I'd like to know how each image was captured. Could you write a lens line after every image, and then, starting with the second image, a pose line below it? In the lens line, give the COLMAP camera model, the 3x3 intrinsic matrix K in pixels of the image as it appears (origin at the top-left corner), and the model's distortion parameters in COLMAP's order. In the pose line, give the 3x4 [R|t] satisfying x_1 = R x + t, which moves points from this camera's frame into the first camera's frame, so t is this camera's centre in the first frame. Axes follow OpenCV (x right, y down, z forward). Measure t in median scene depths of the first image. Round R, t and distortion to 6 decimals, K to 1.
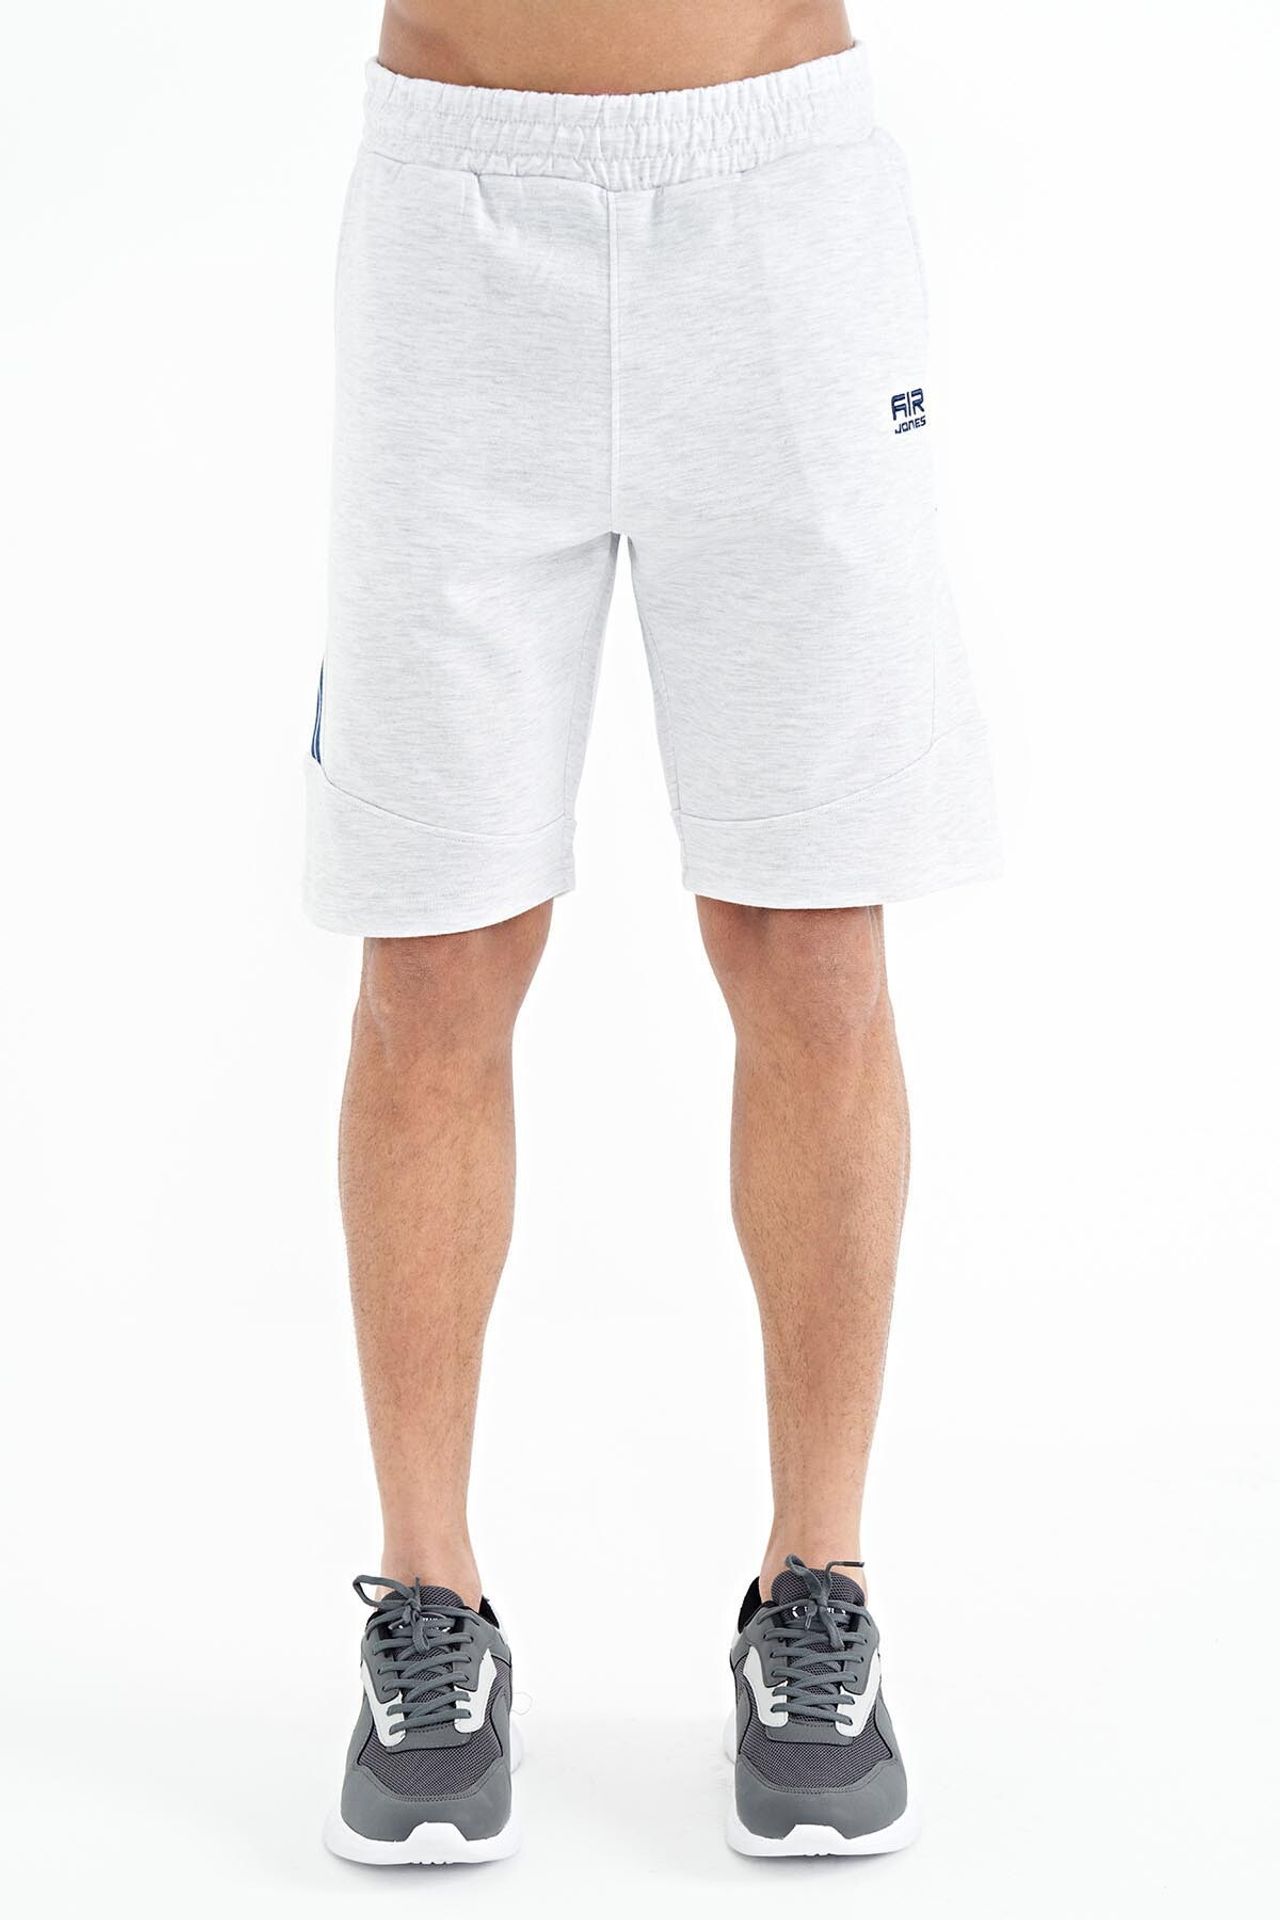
lens RADIAL K [[4013.7, 0, 652.4], [0, 4013.7, 964.1], [0, 0, 1]] dist [0.495849, 0.000000]
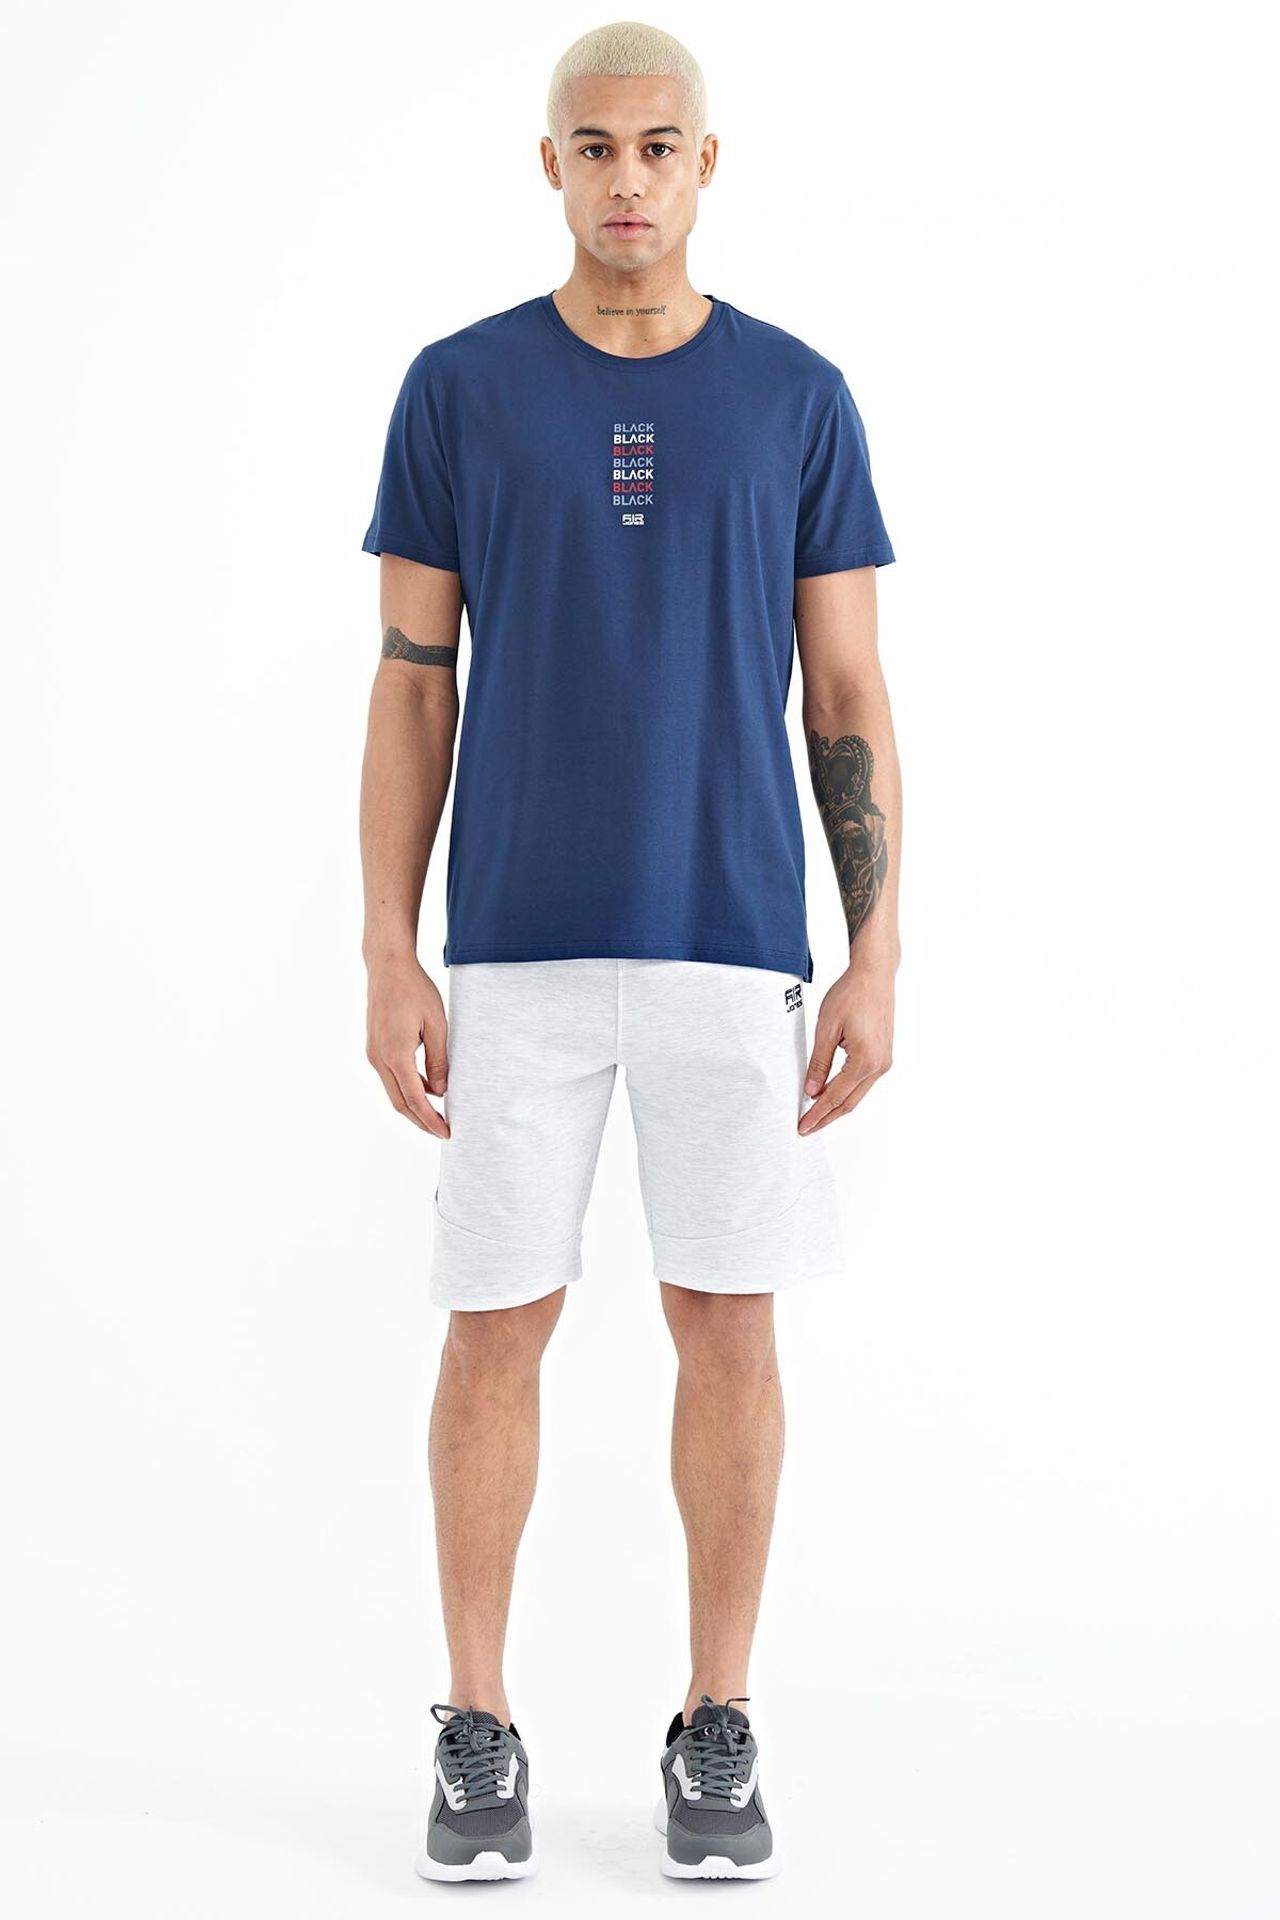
lens RADIAL K [[4013.7, 0, 638.5], [0, 4013.7, 972.7], [0, 0, 1]] dist [0.495849, 0.000000]
pose [[0.997997, 0.030086, 0.055651, -0.091454], [-0.025055, 0.995718, -0.088985, 0.004019], [-0.058090, 0.087412, 0.994477, -0.641309]]
